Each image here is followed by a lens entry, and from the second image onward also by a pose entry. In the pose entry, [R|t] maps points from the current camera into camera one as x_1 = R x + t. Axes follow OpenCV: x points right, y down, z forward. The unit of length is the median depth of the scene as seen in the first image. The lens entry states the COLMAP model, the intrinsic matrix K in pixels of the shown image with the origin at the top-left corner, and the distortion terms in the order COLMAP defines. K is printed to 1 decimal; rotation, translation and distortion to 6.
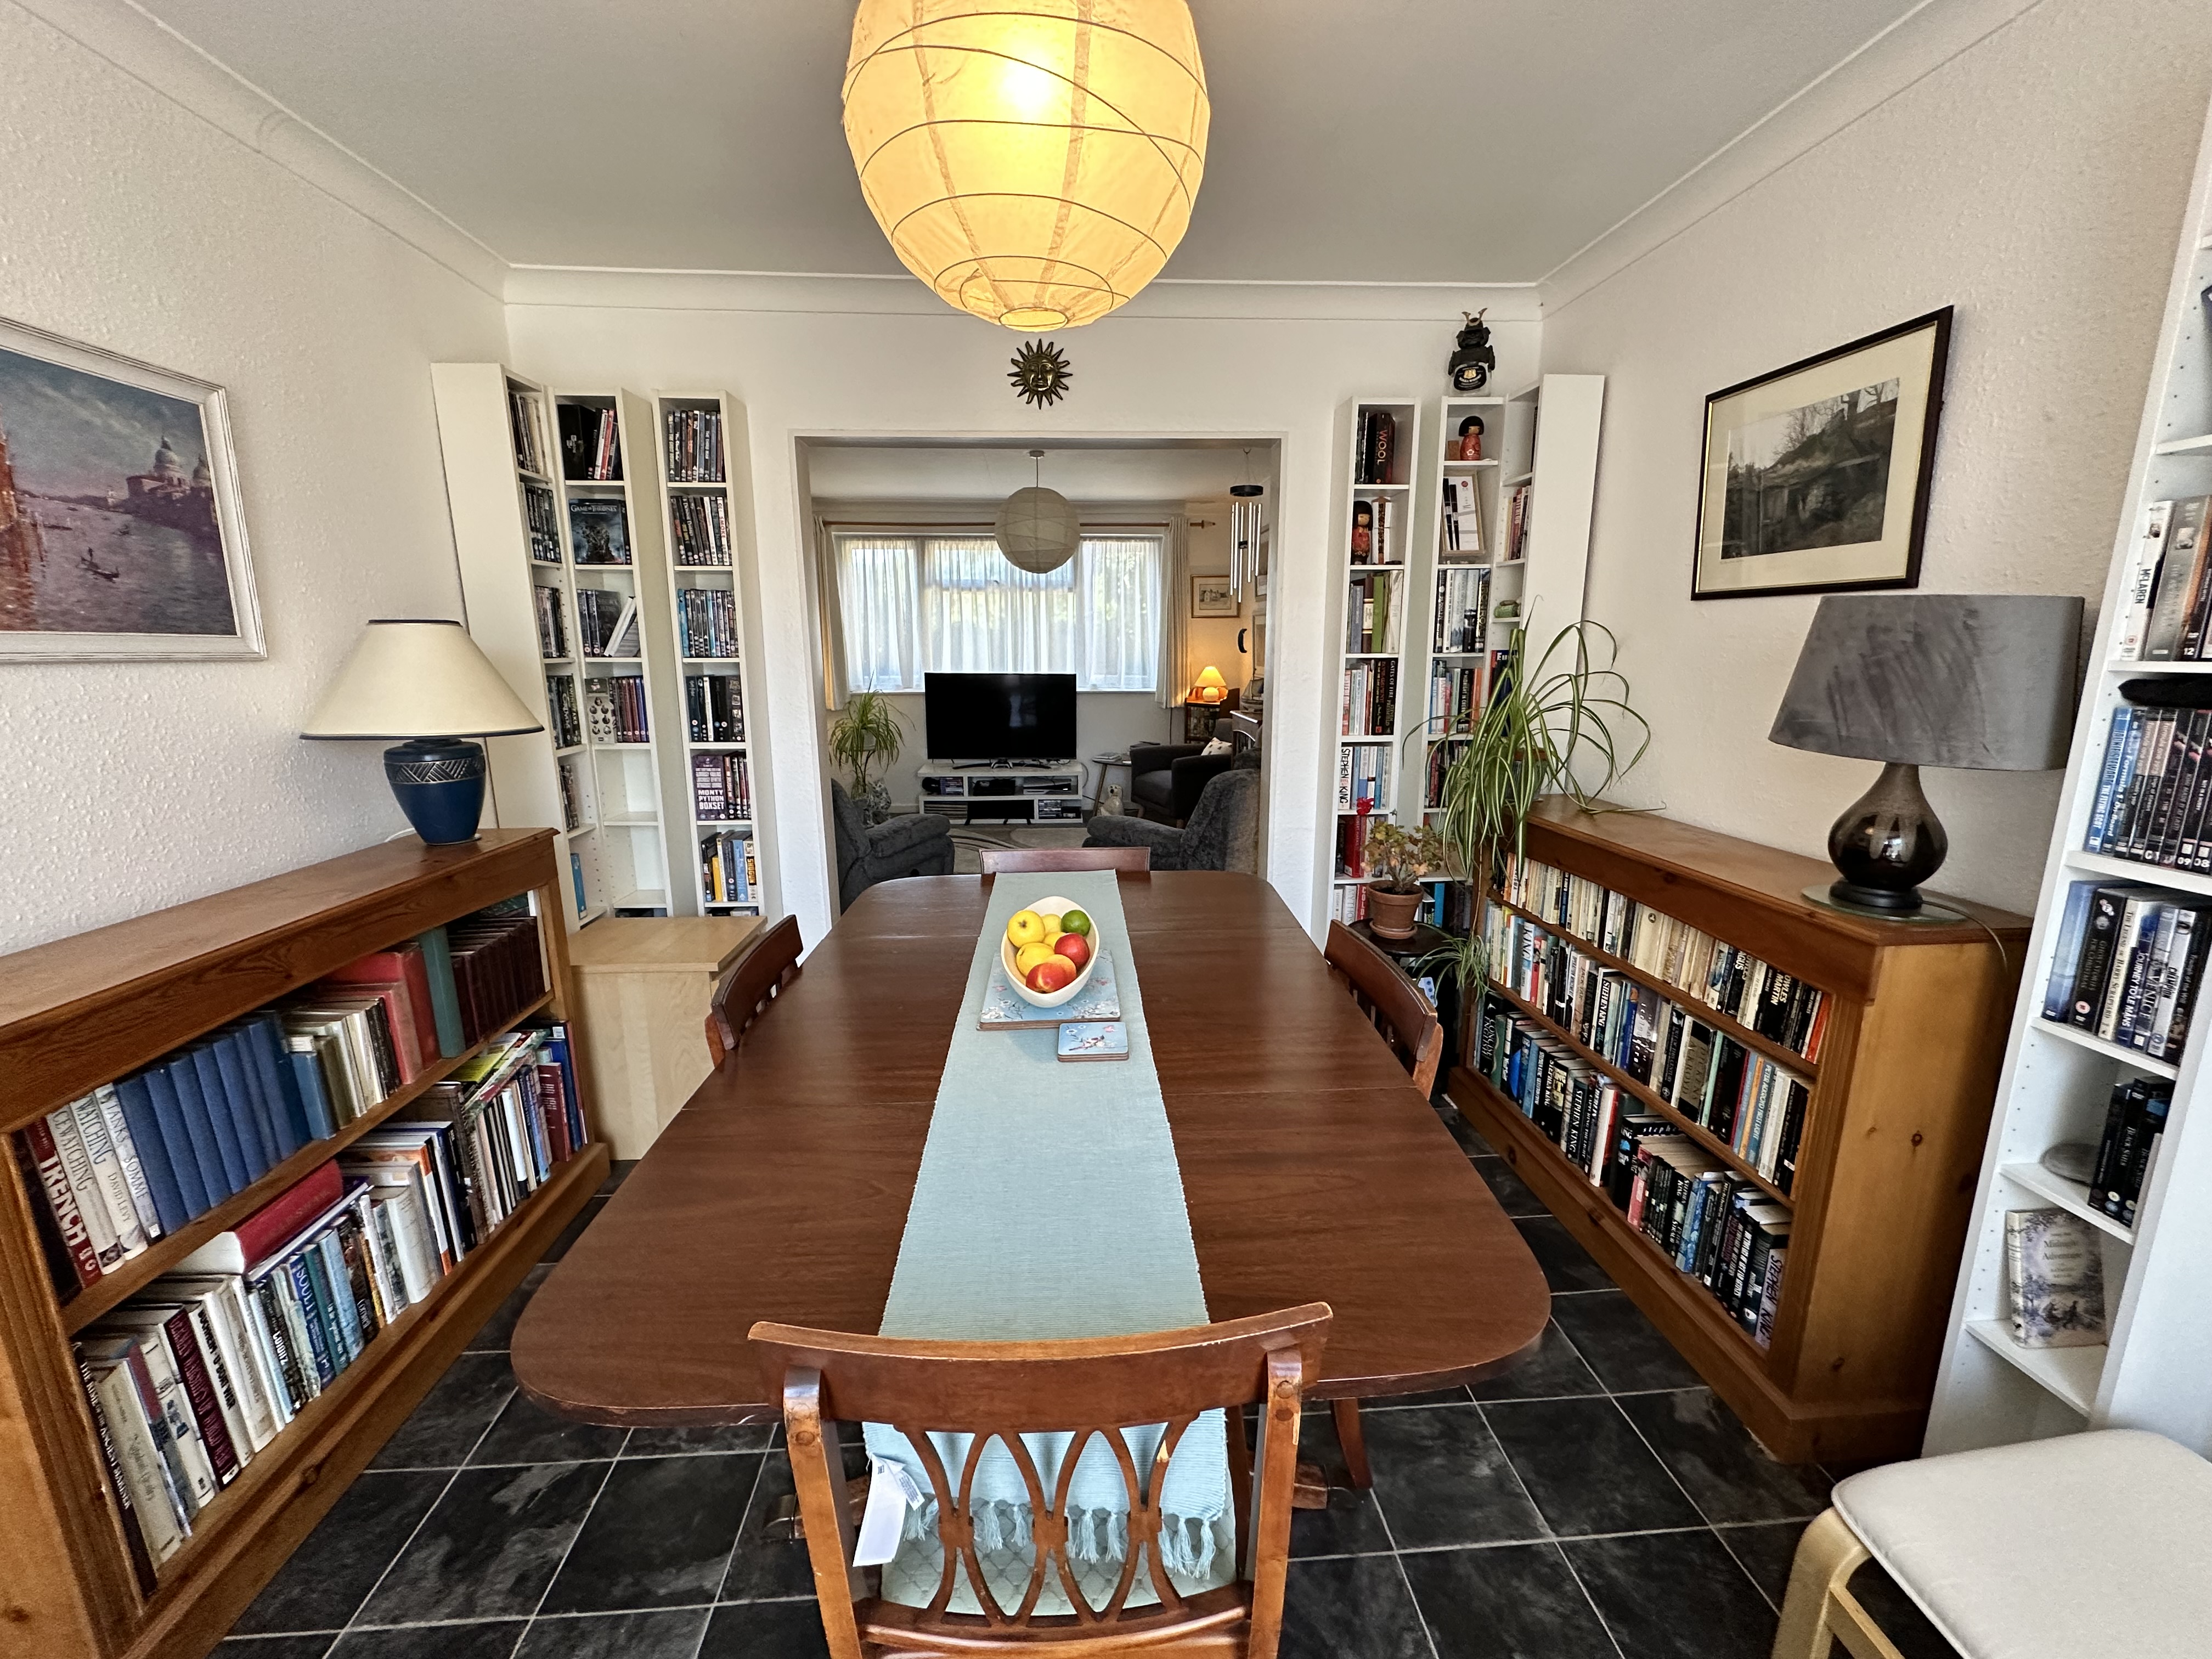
lens RADIAL K [[879.3, 0, 1107.8], [0, 879.3, 827.2], [0, 0, 1]] dist [-0.002145, -0.000055]
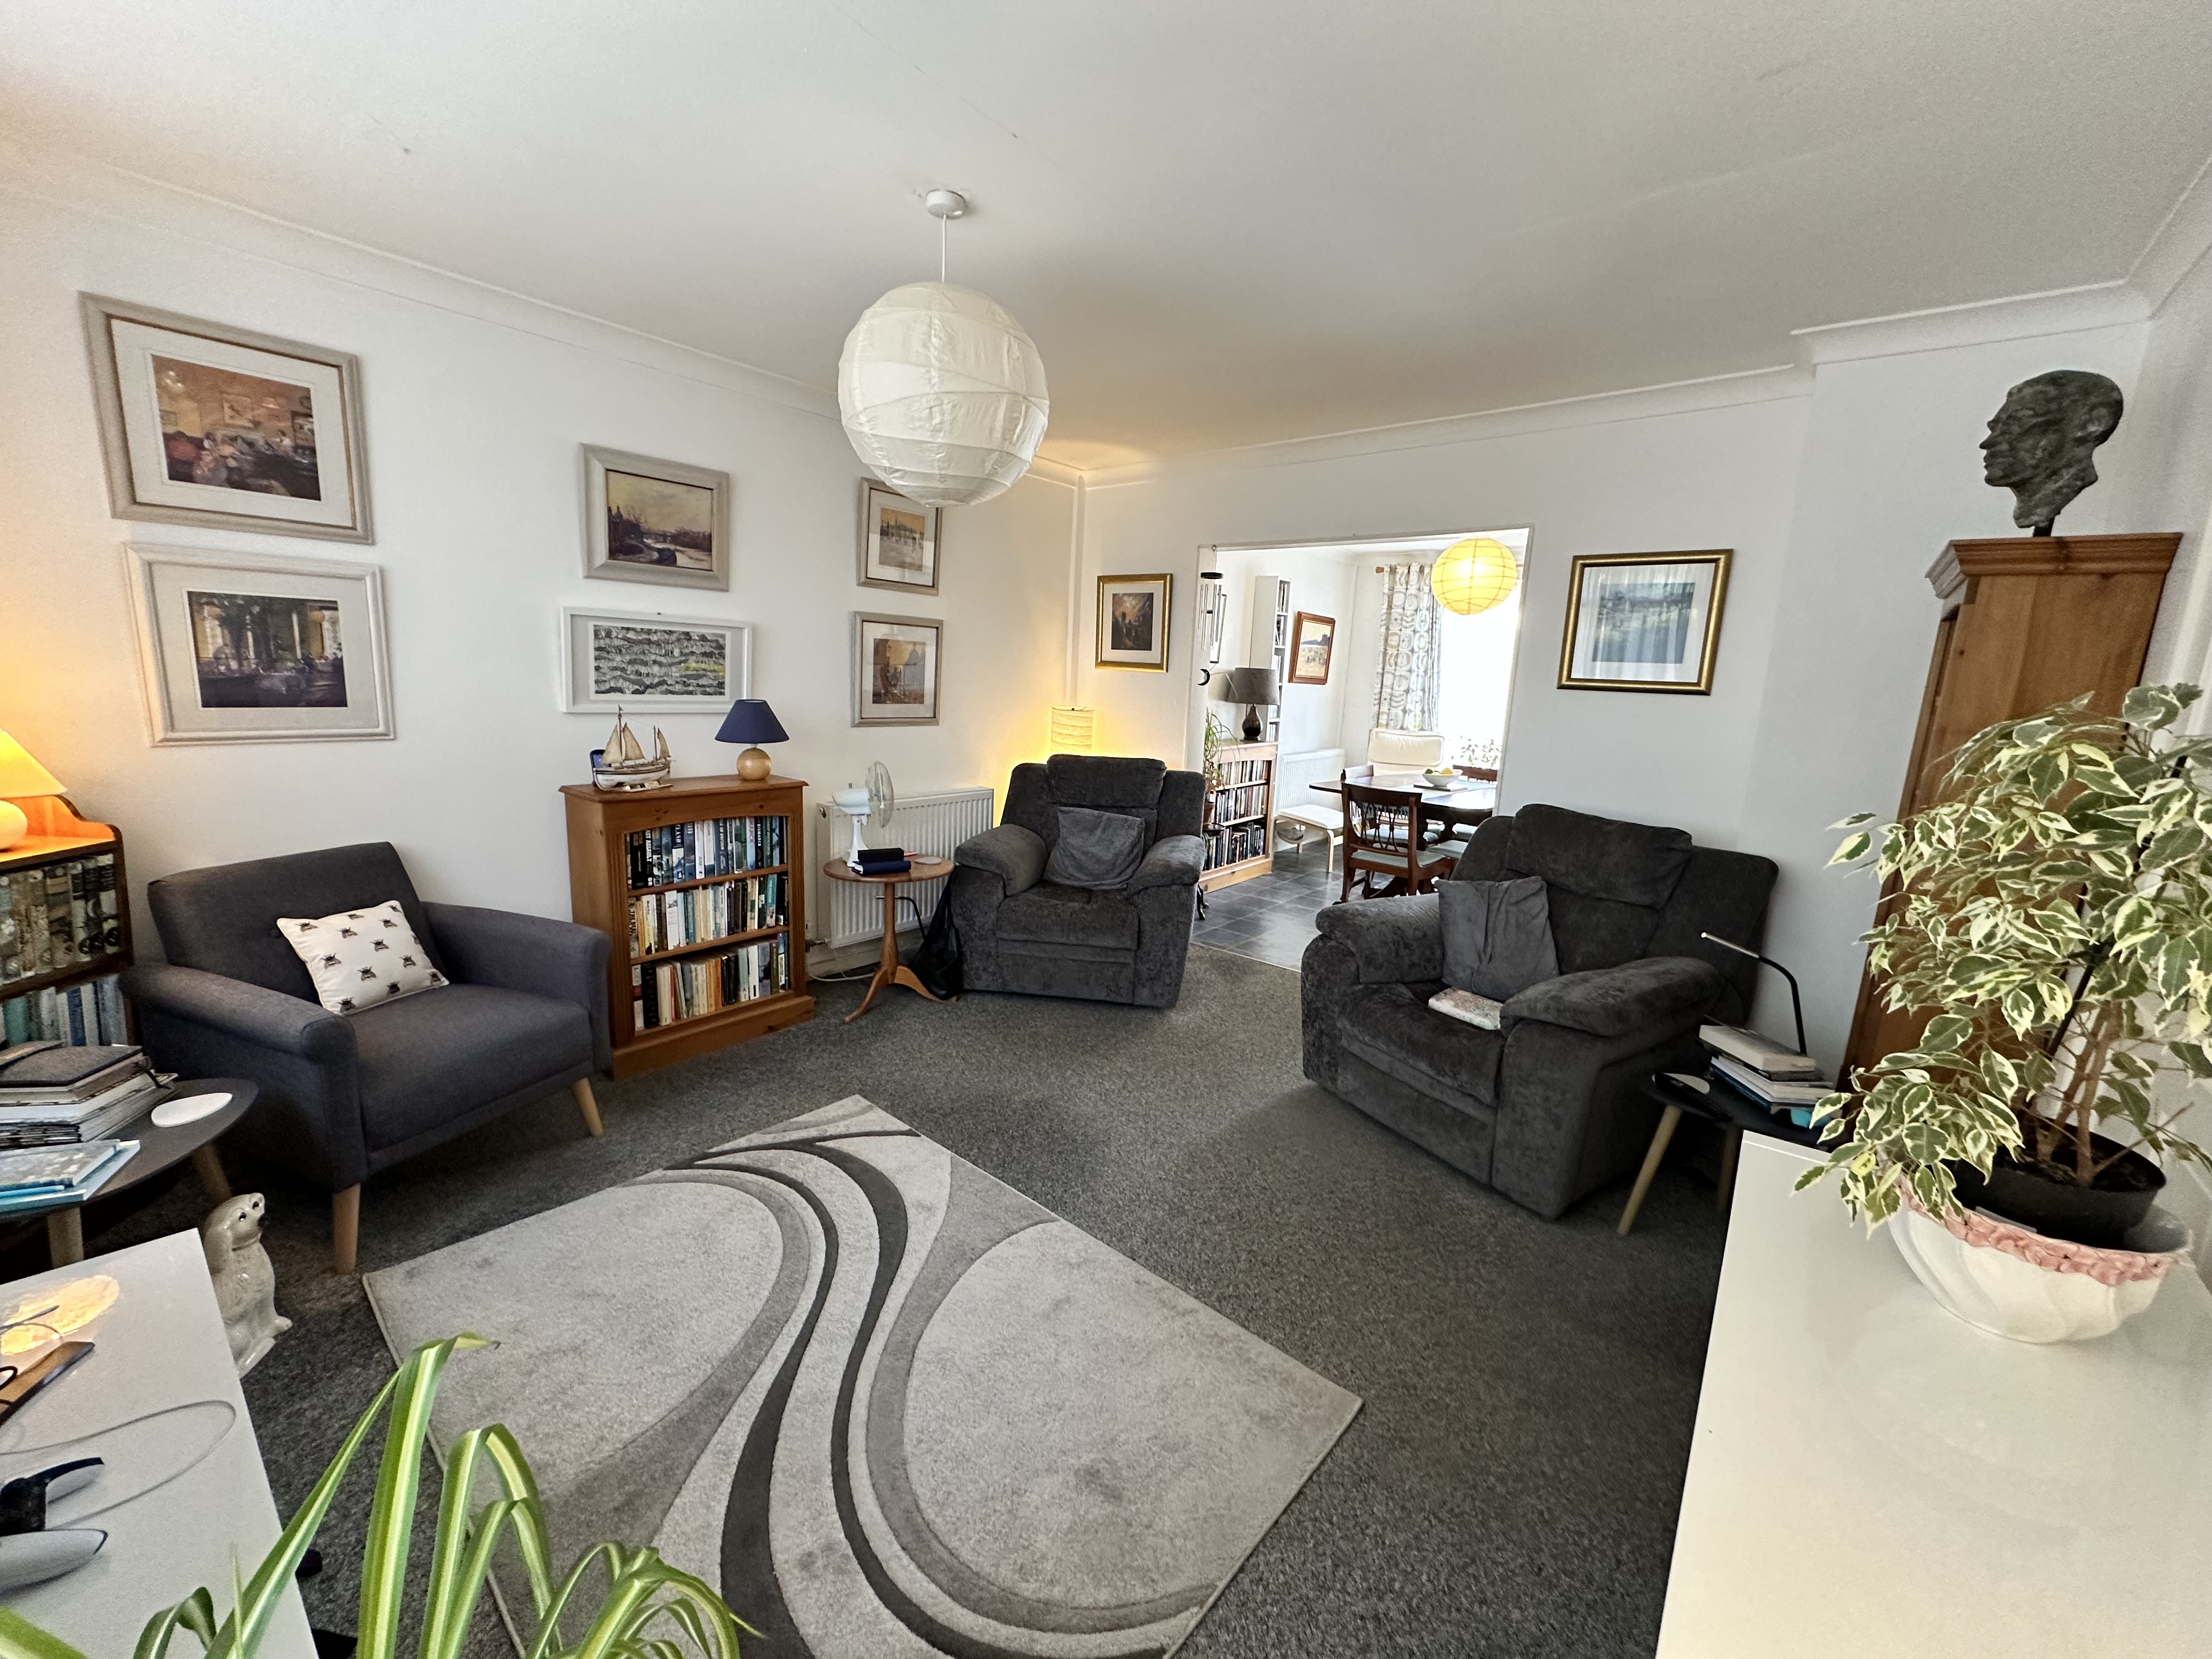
lens RADIAL K [[879.3, 0, 1102.2], [0, 879.3, 827.3], [0, 0, 1]] dist [-0.002145, -0.000055]
pose [[-0.723153, -0.145736, 0.675138, -1.339477], [0.105491, 0.942712, 0.316489, -0.827123], [-0.682585, 0.300091, -0.666351, 3.941069]]
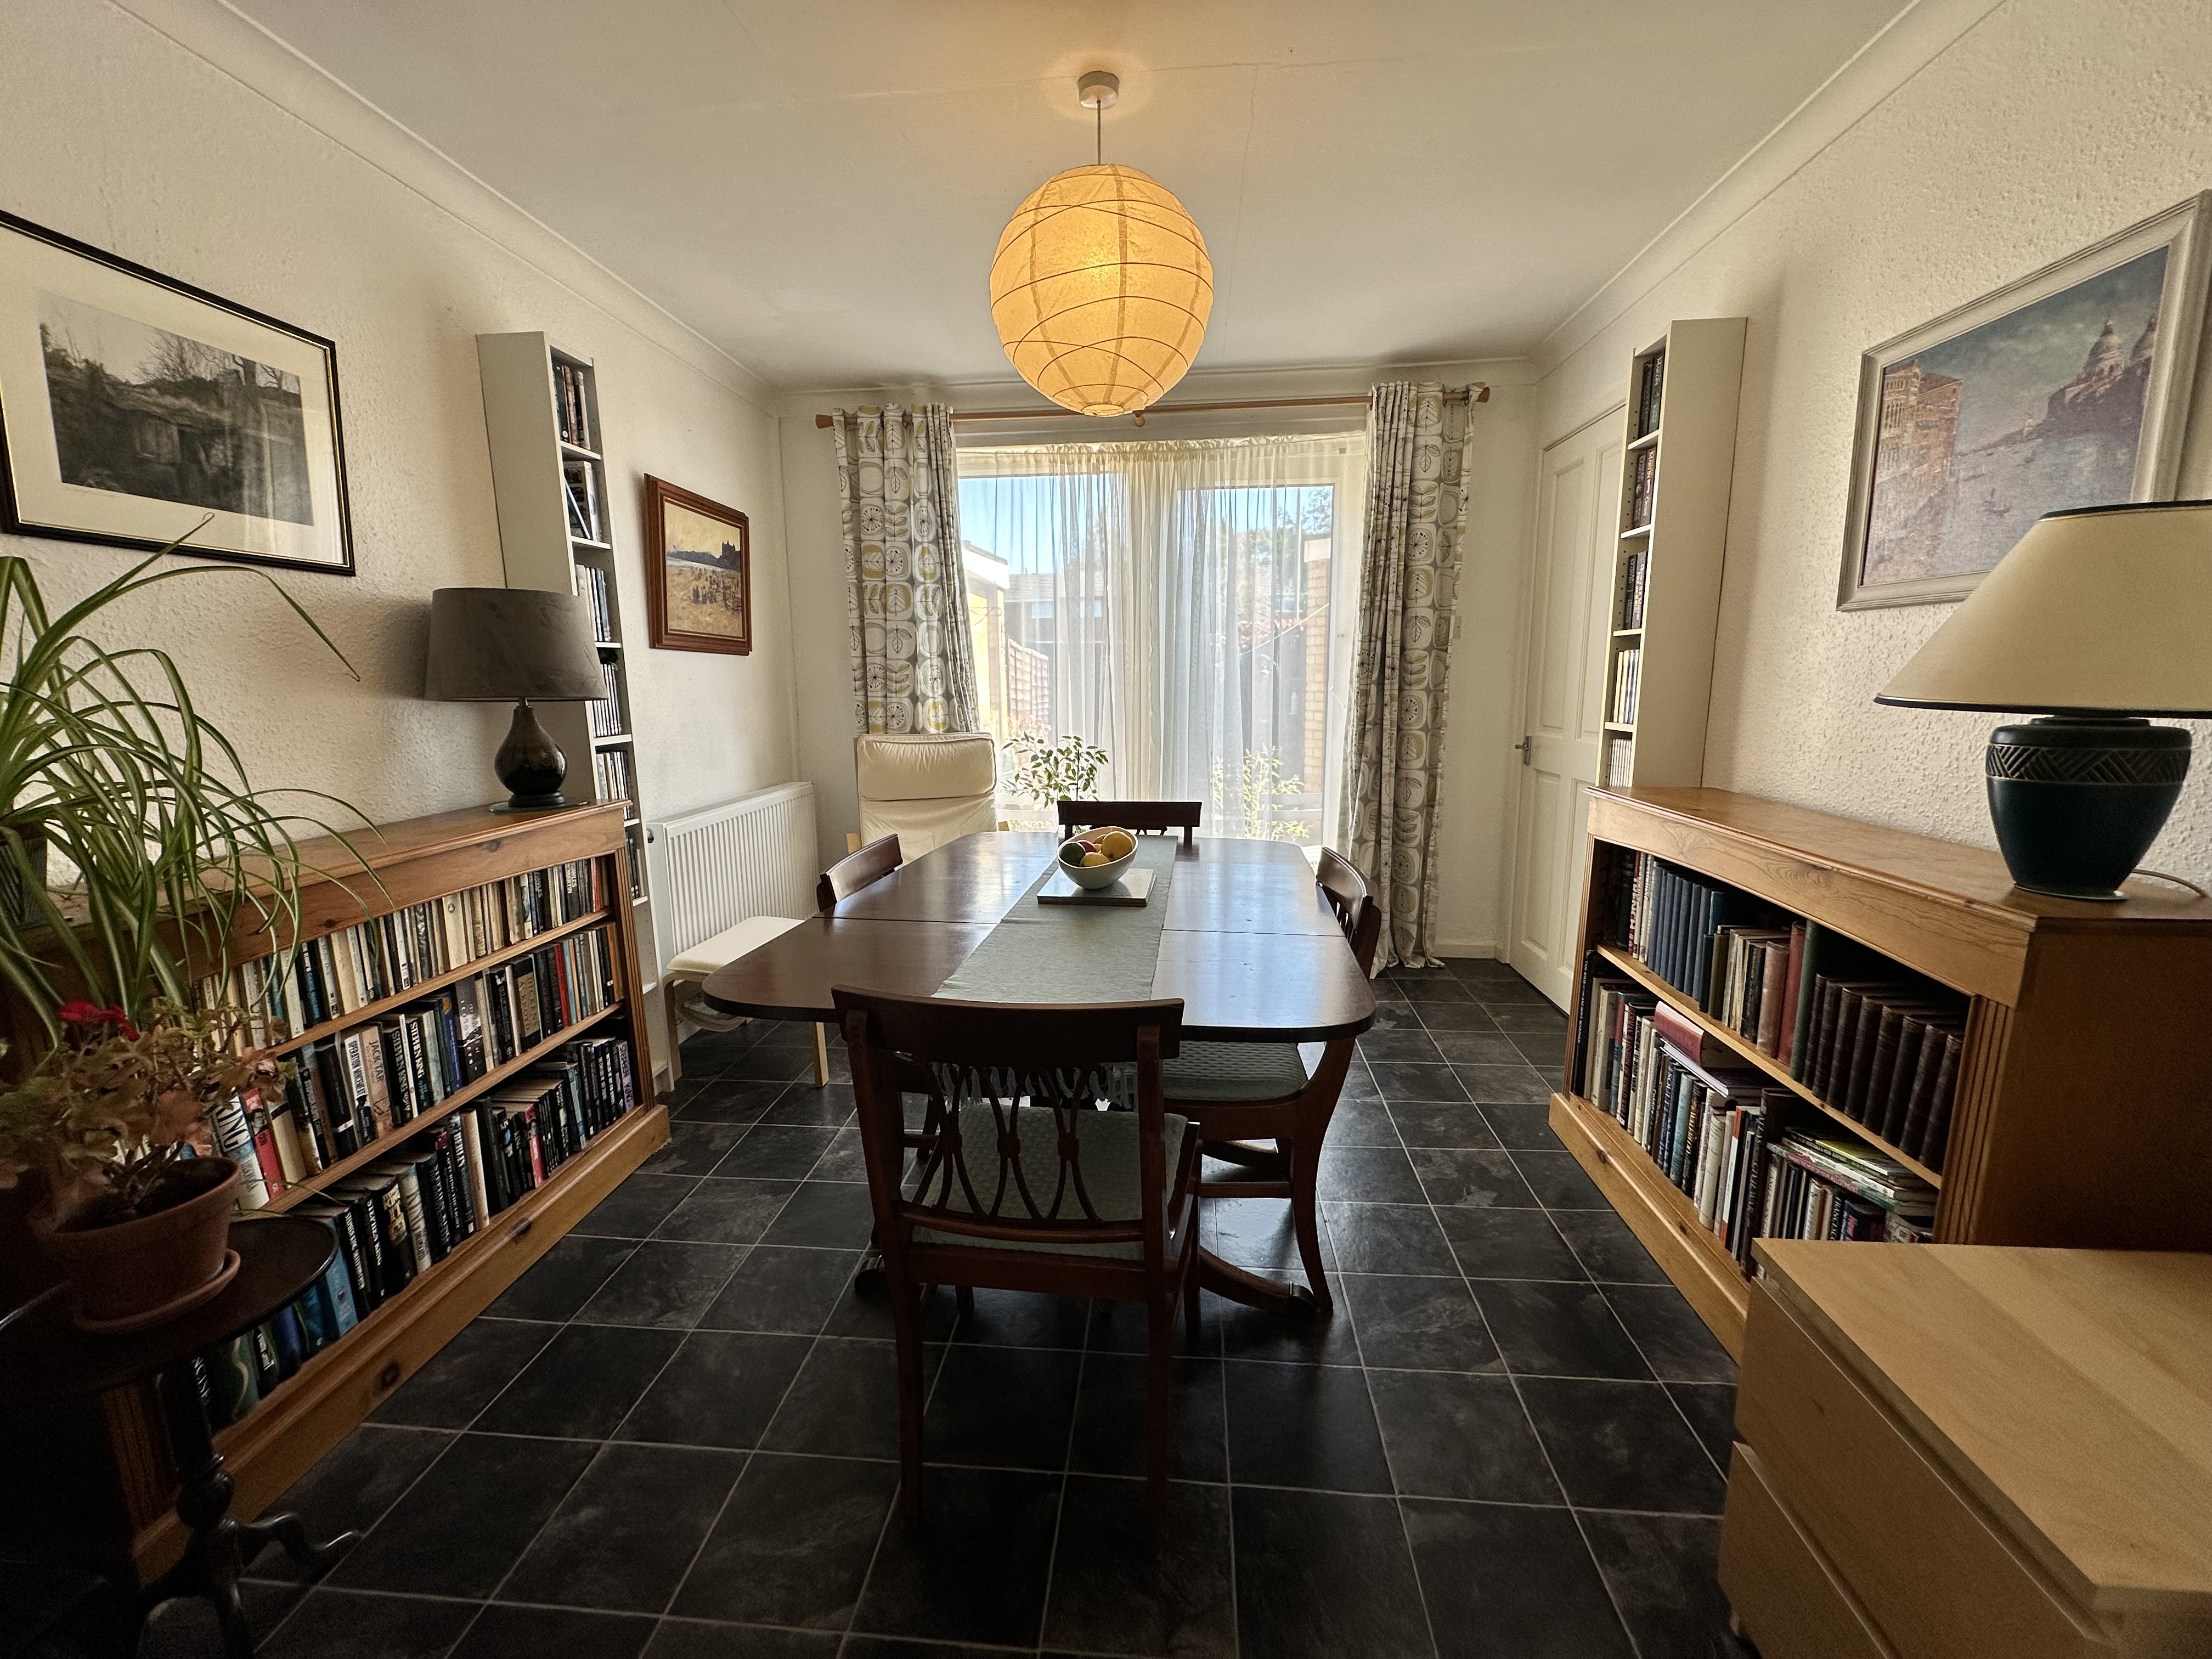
lens RADIAL K [[879.3, 0, 1116.1], [0, 879.3, 828.4], [0, 0, 1]] dist [-0.002145, -0.000055]
pose [[-0.988854, -0.008912, 0.148623, -0.257403], [0.046714, 0.929234, 0.366526, -0.330551], [-0.141372, 0.369384, -0.918461, 1.989406]]
